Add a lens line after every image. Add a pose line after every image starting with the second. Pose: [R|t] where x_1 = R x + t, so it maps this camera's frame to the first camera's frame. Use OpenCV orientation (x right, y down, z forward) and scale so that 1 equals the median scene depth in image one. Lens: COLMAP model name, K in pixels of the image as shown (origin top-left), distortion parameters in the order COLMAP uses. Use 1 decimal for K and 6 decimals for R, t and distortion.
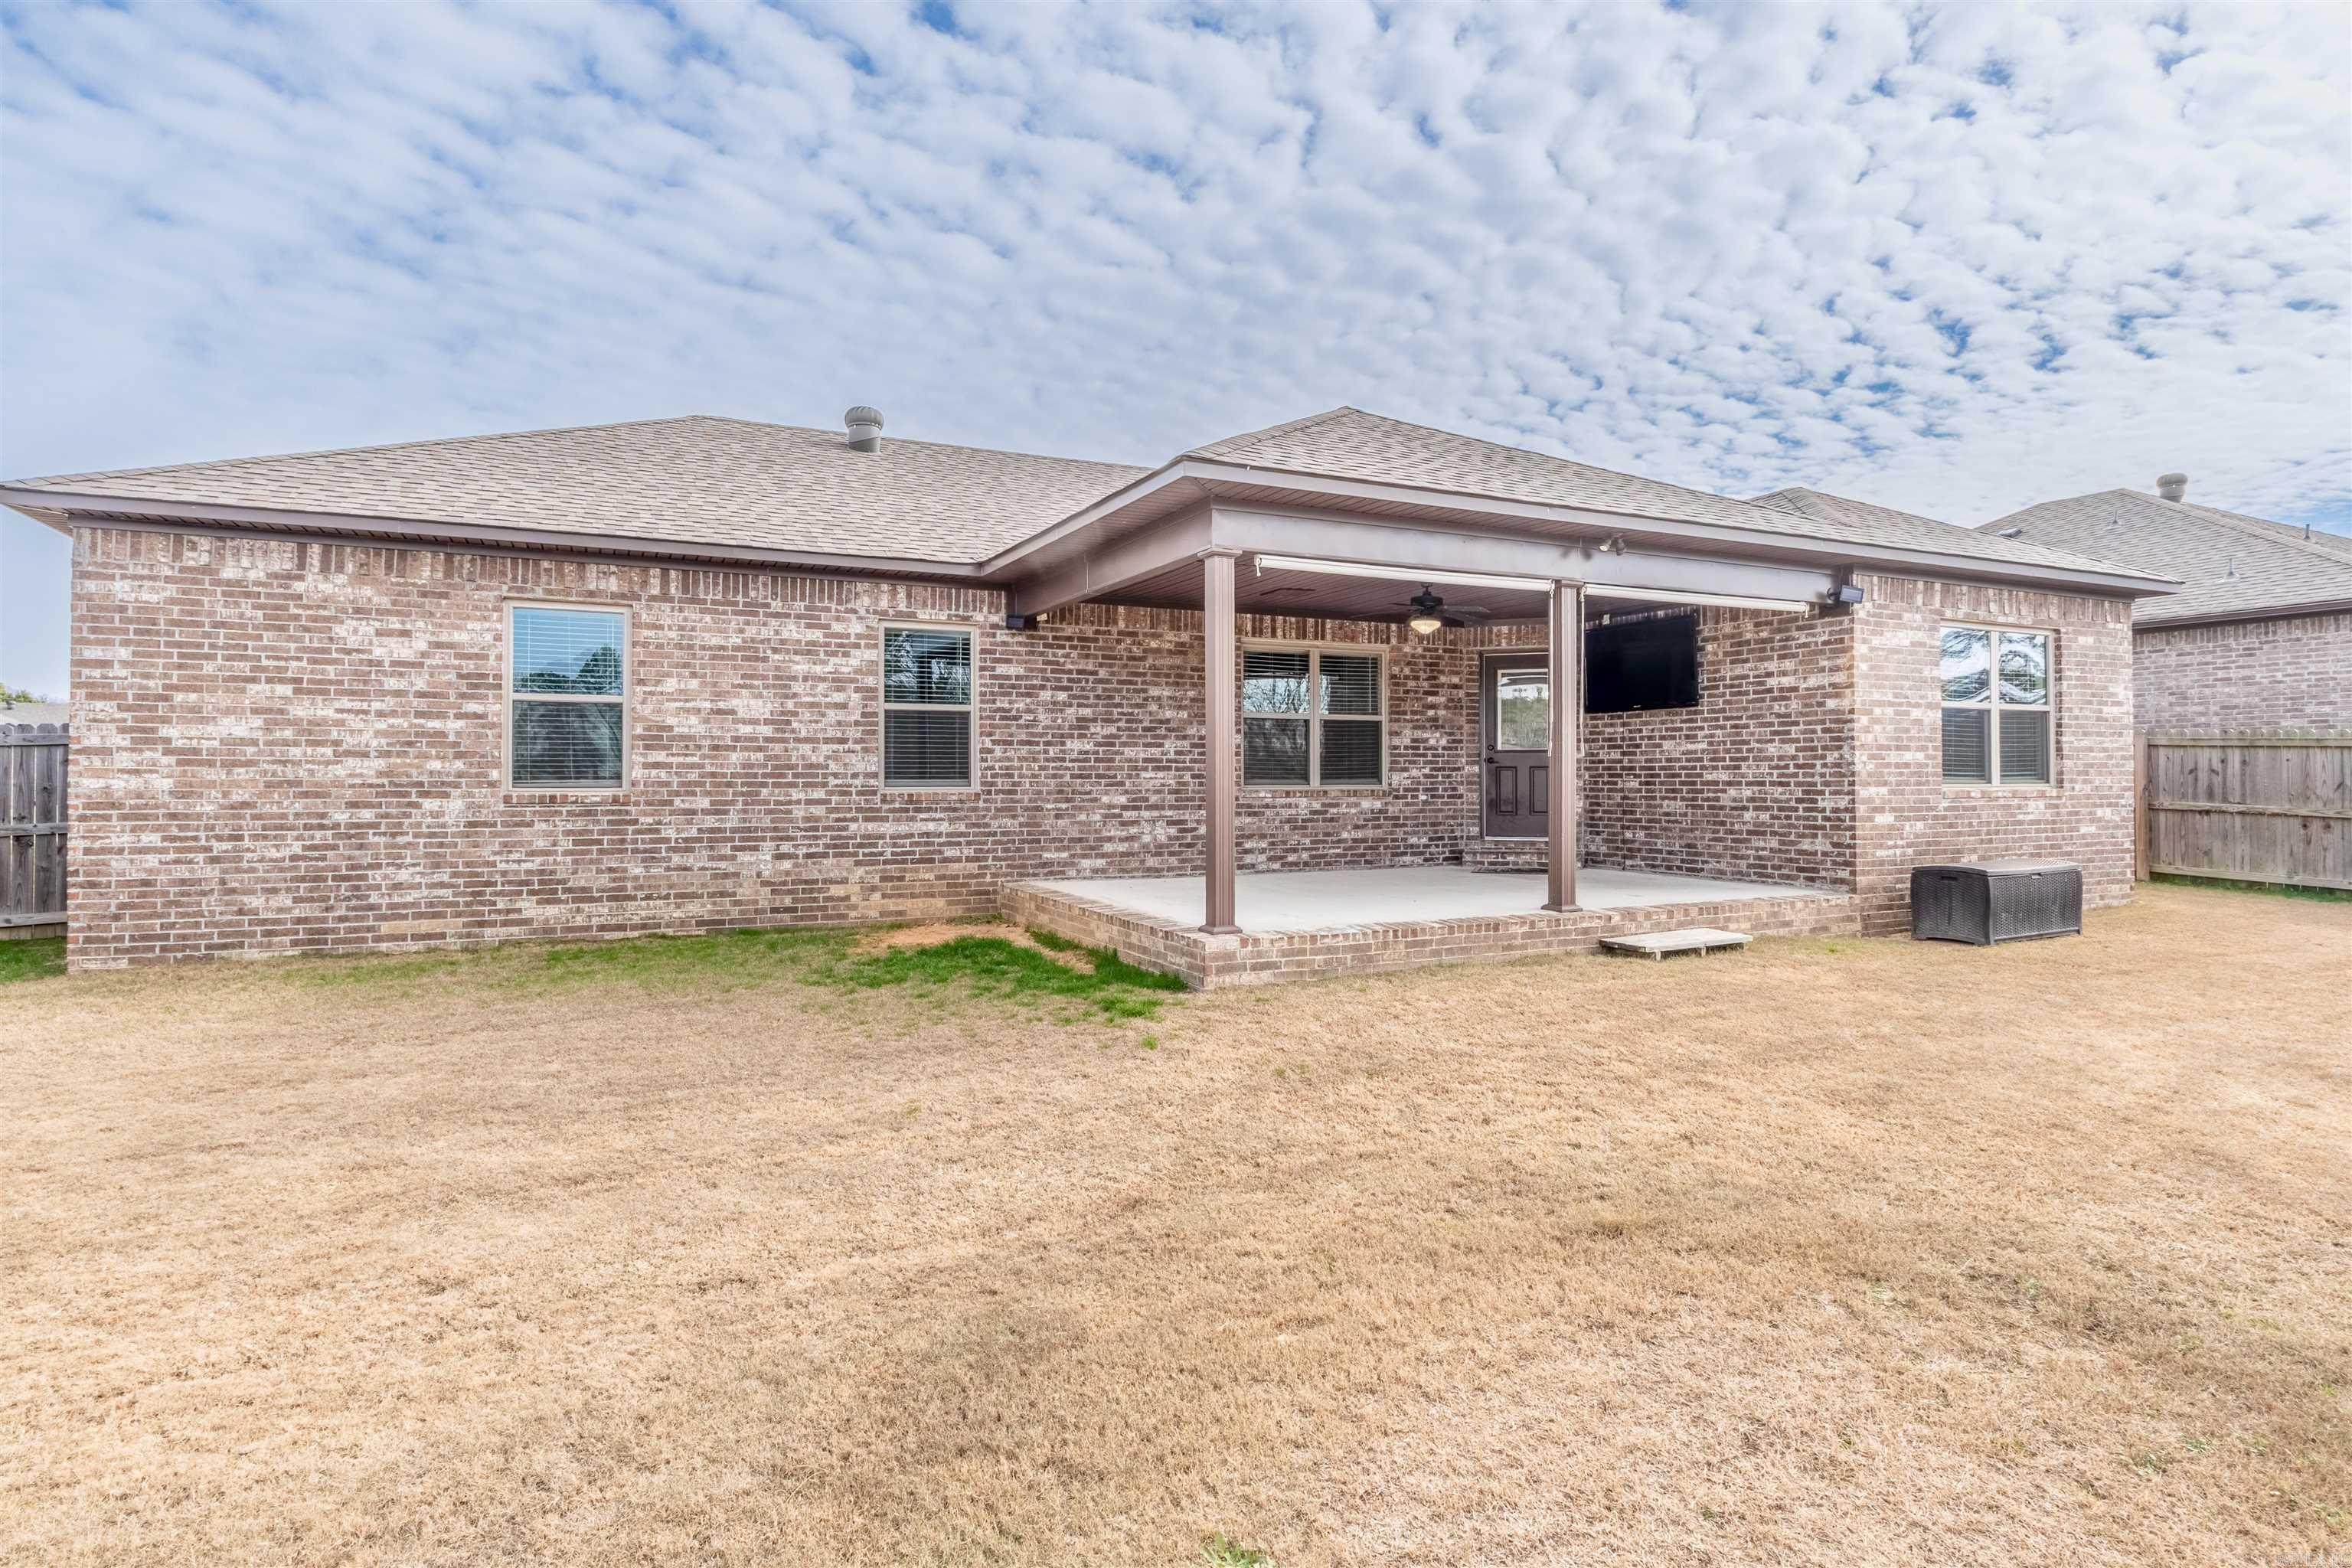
lens RADIAL K [[1215.0, 0, 1173.7], [0, 1215.0, 765.0], [0, 0, 1]] dist [-0.004446, -0.000898]
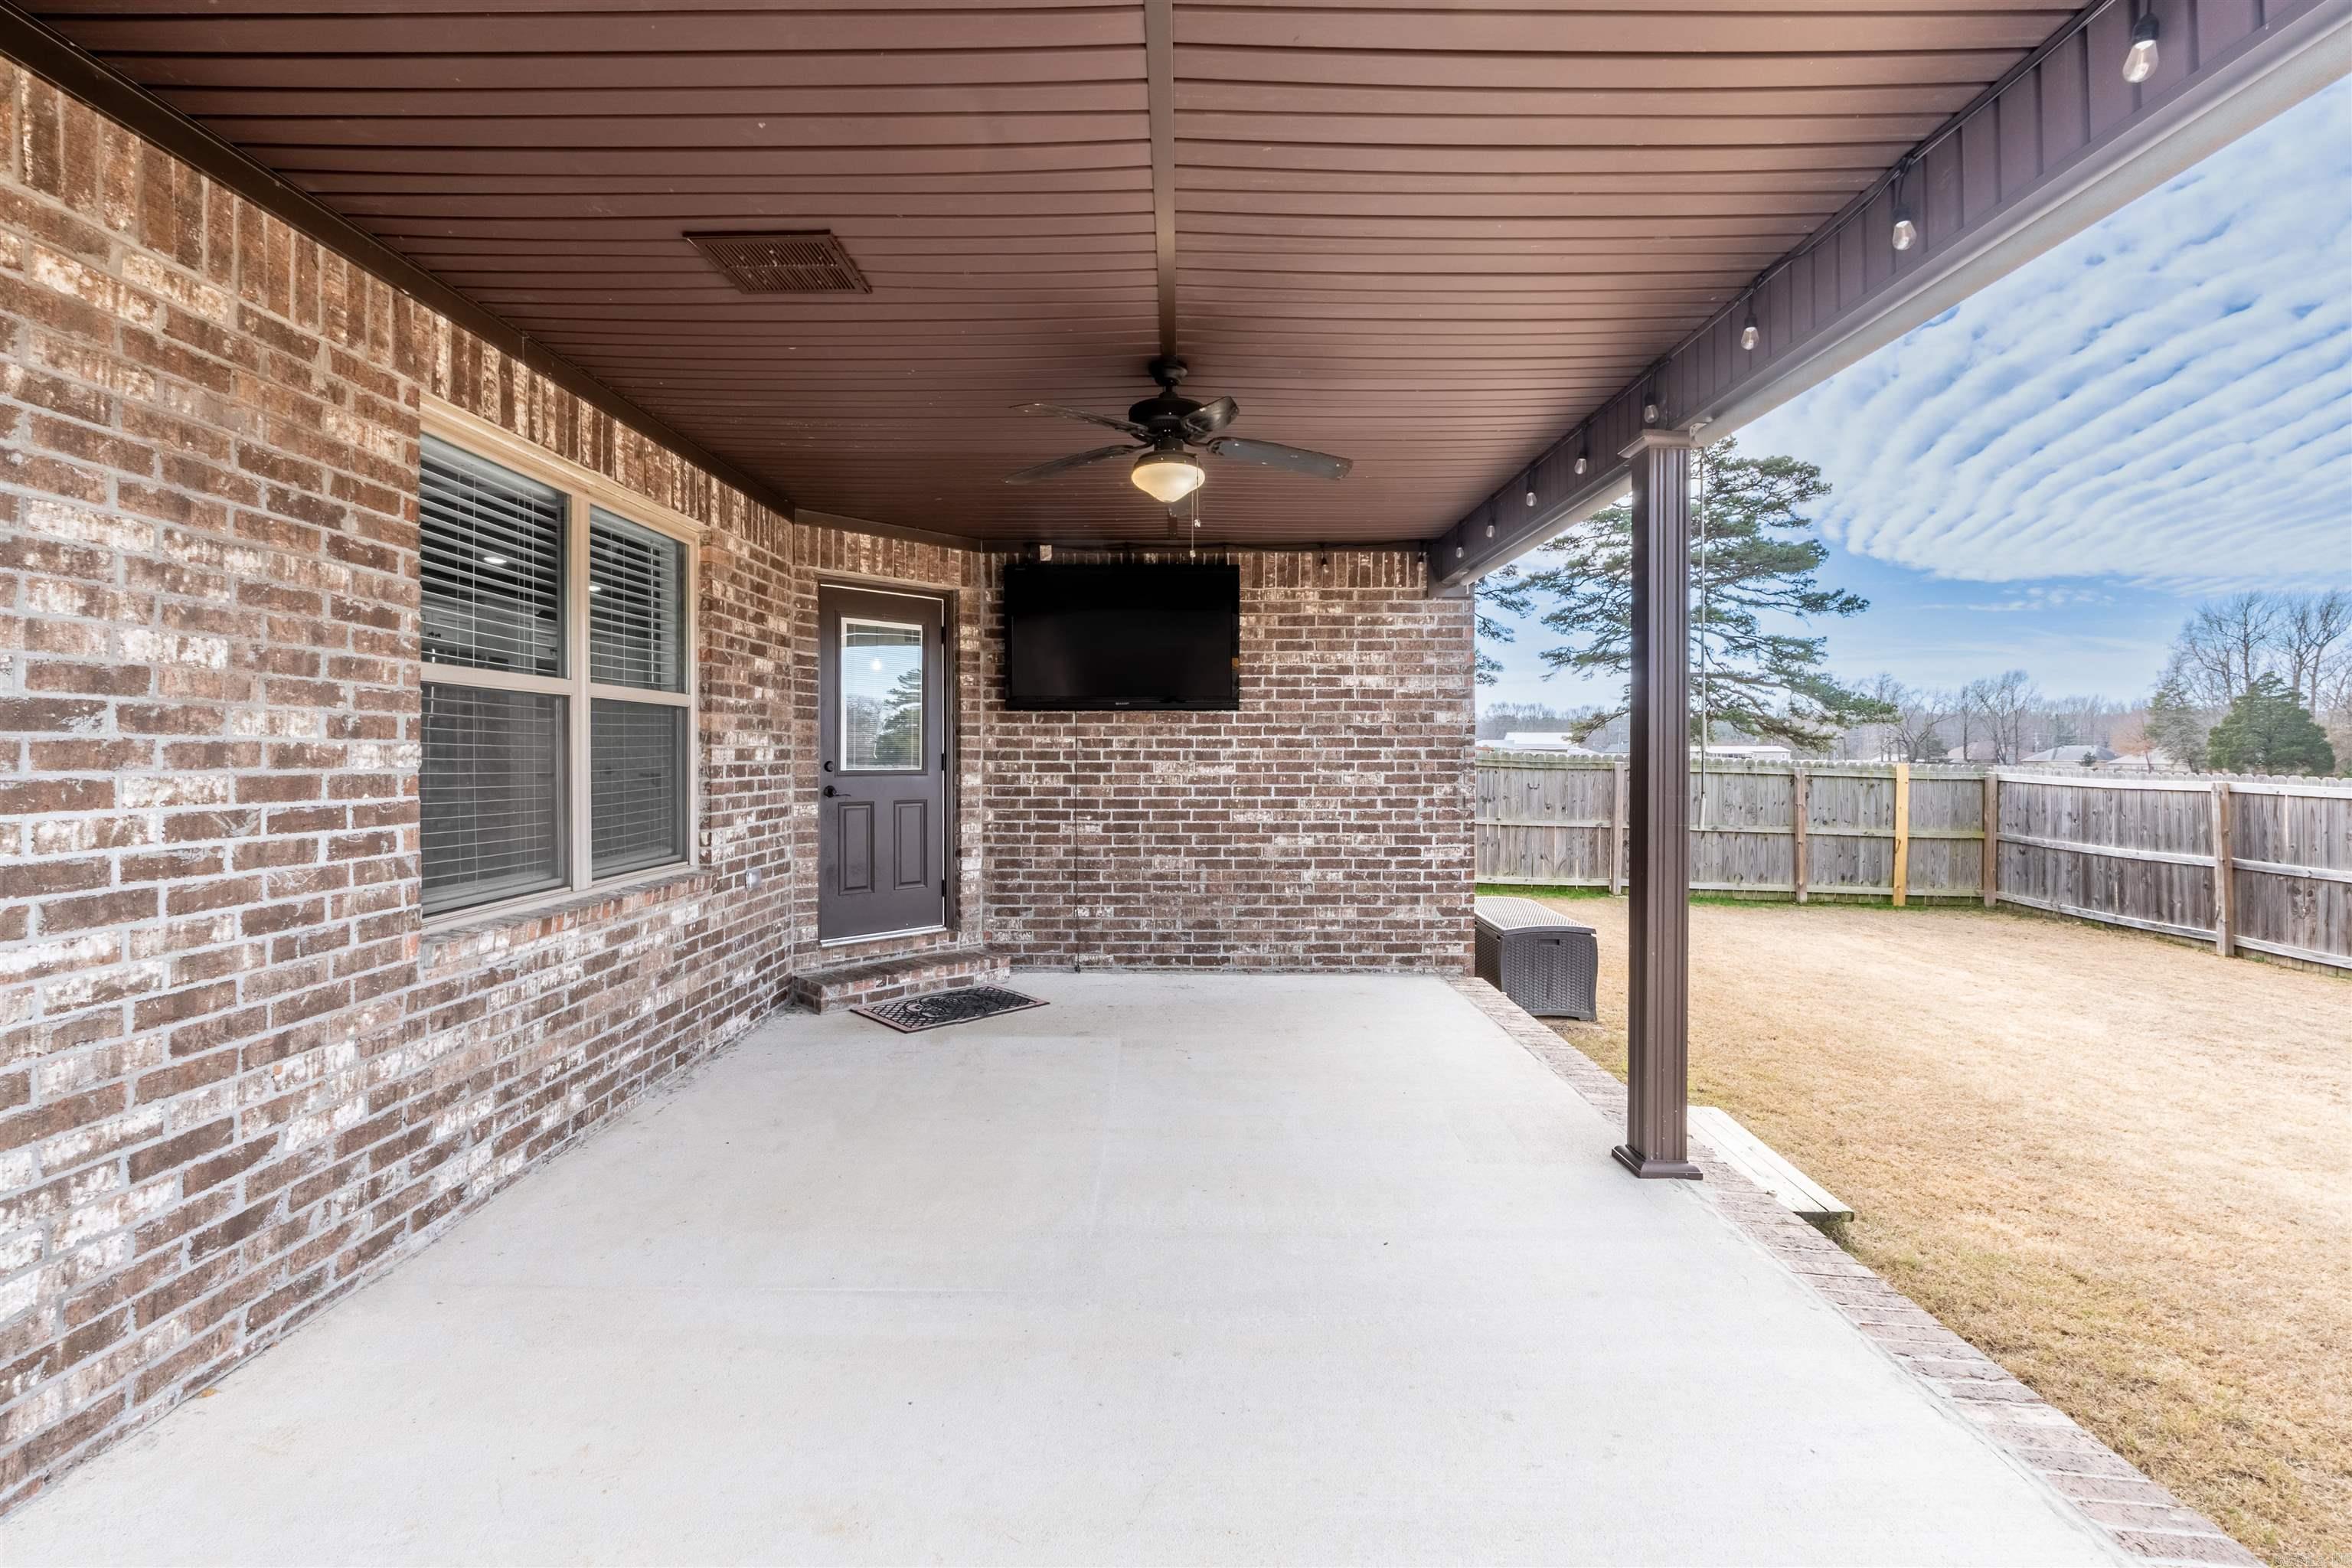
lens RADIAL K [[1057.9, 0, 1164.0], [0, 1057.9, 764.0], [0, 0, 1]] dist [-0.003907, -0.000616]
pose [[0.445376, -0.006567, 0.895319, -0.095644], [-0.010760, 0.999862, 0.012686, -0.028046], [-0.895279, -0.015284, 0.445244, 0.835125]]
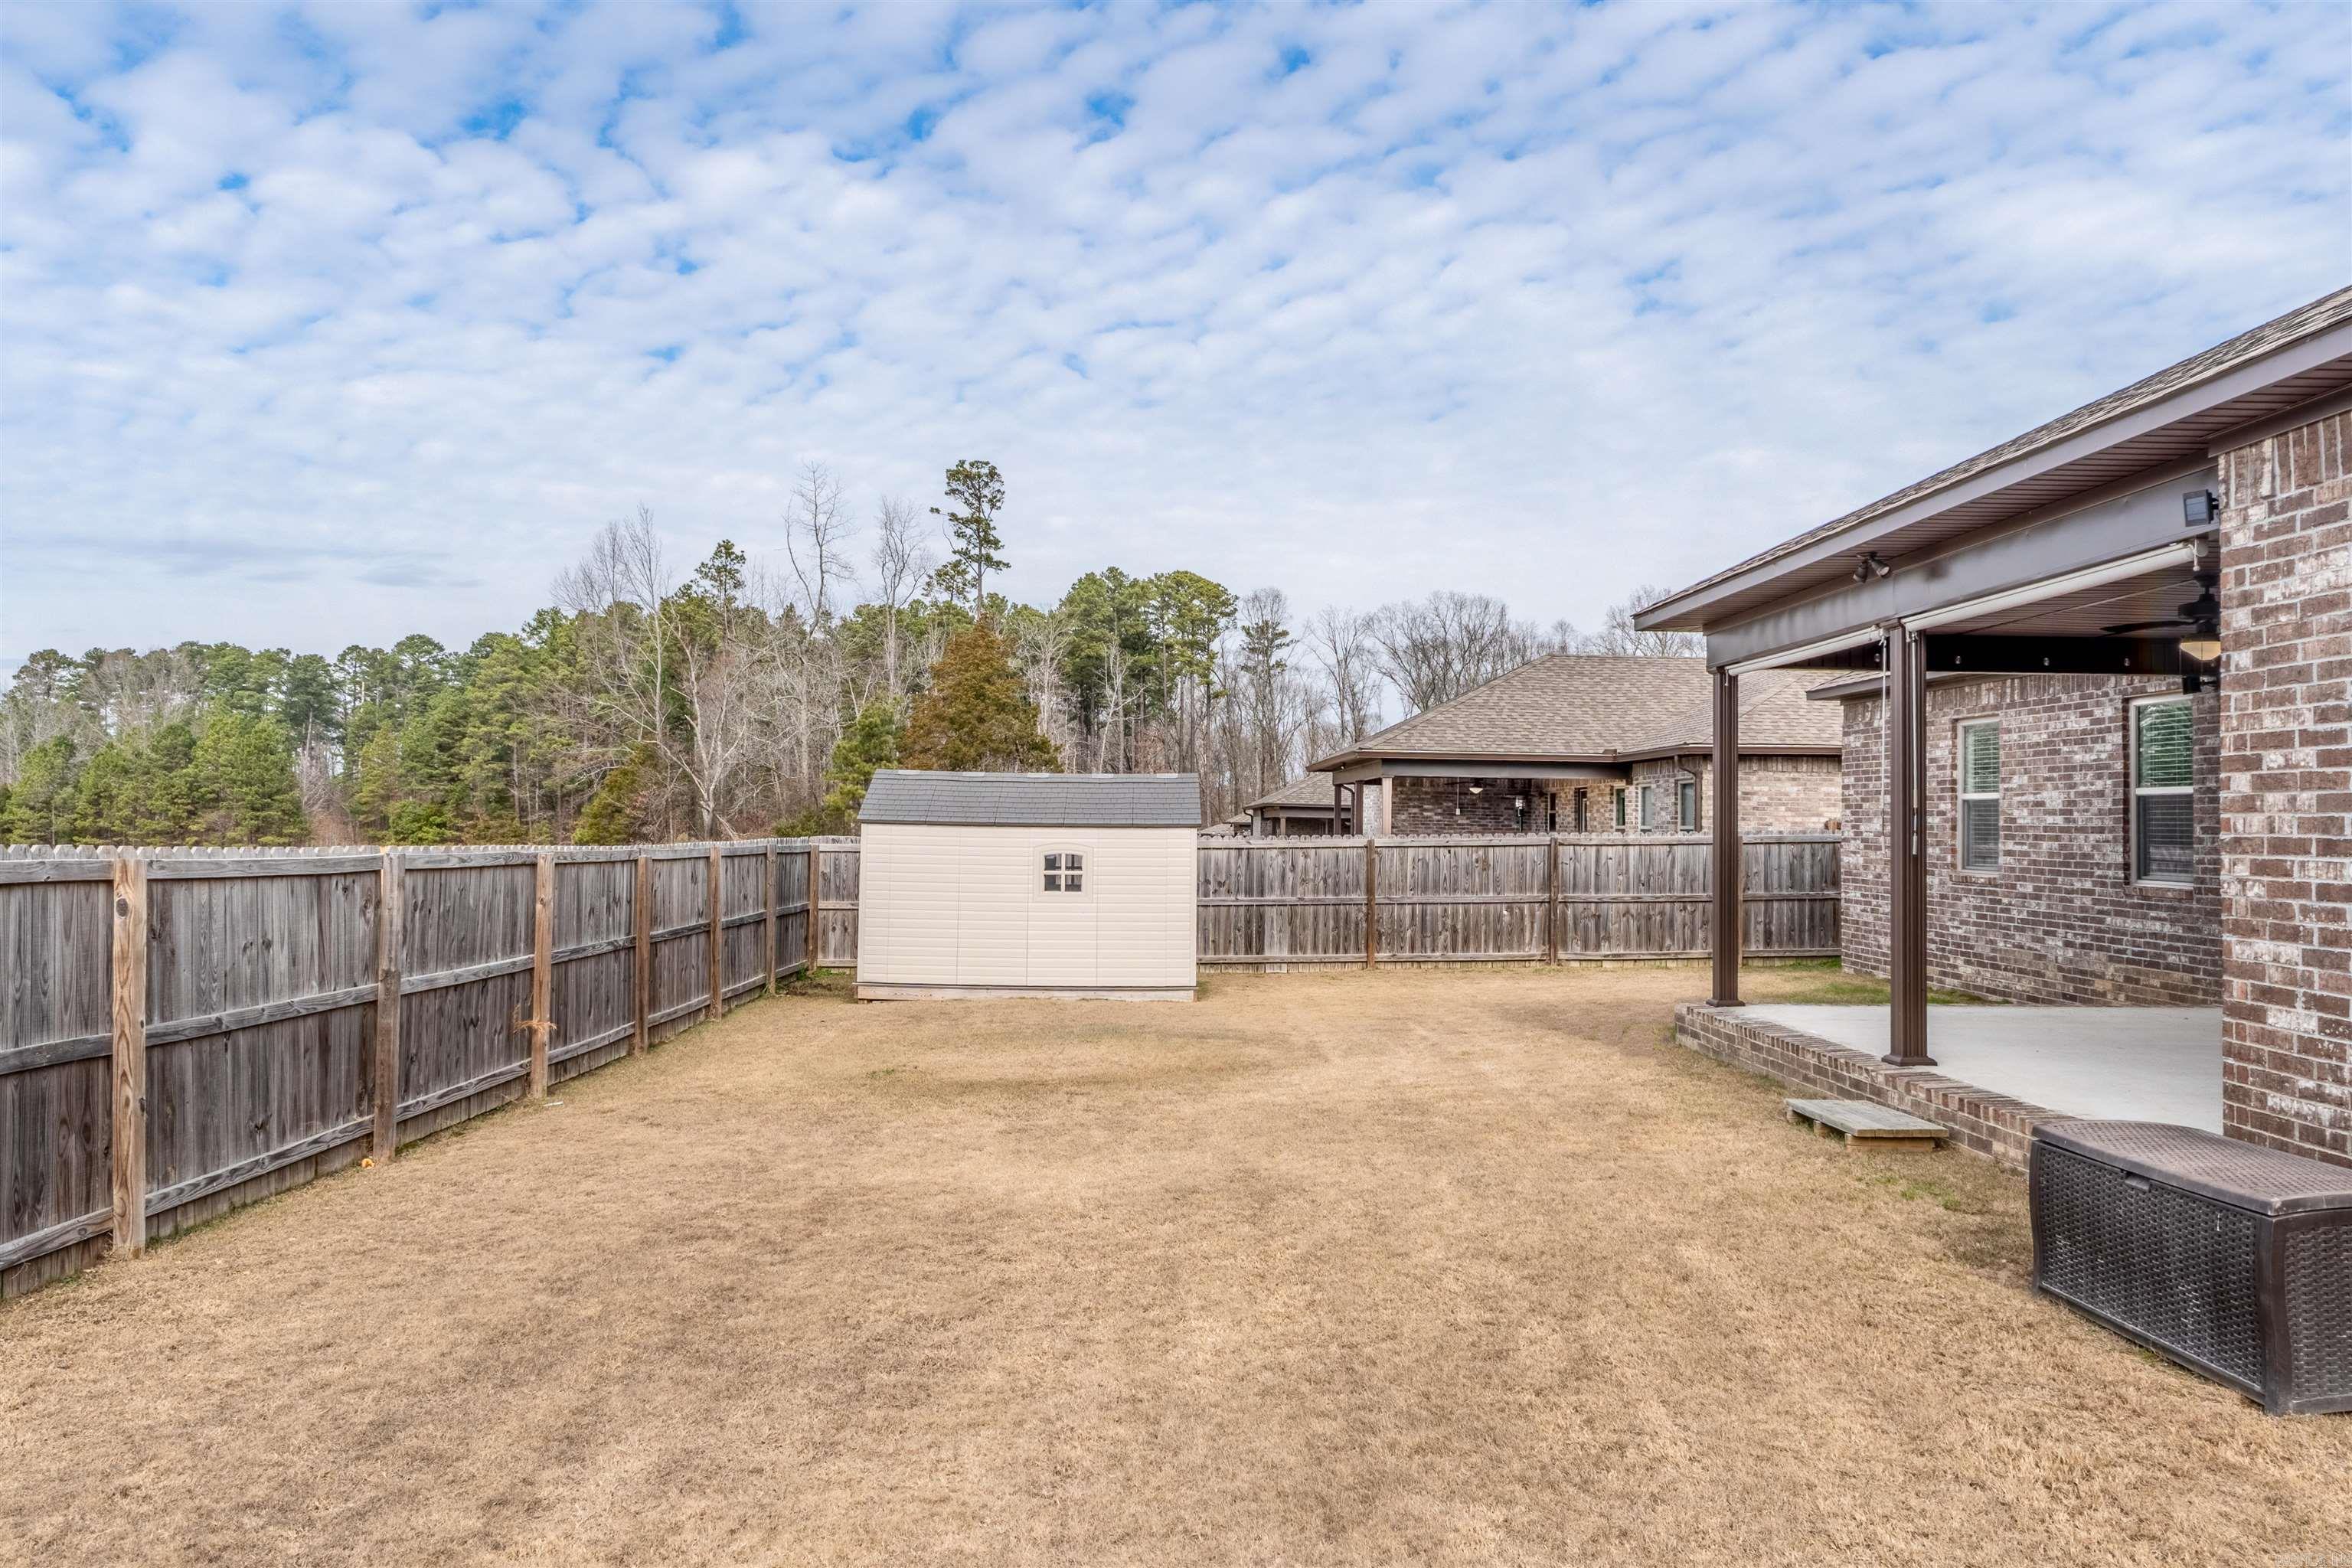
lens RADIAL K [[1638.7, 0, 1177.2], [0, 1638.7, 796.2], [0, 0, 1]] dist [-0.000800, -0.000152]
pose [[-0.406613, -0.019383, -0.913395, 1.194583], [-0.002020, 0.999792, -0.020317, -0.018595], [0.913598, -0.006416, -0.406568, 0.846346]]
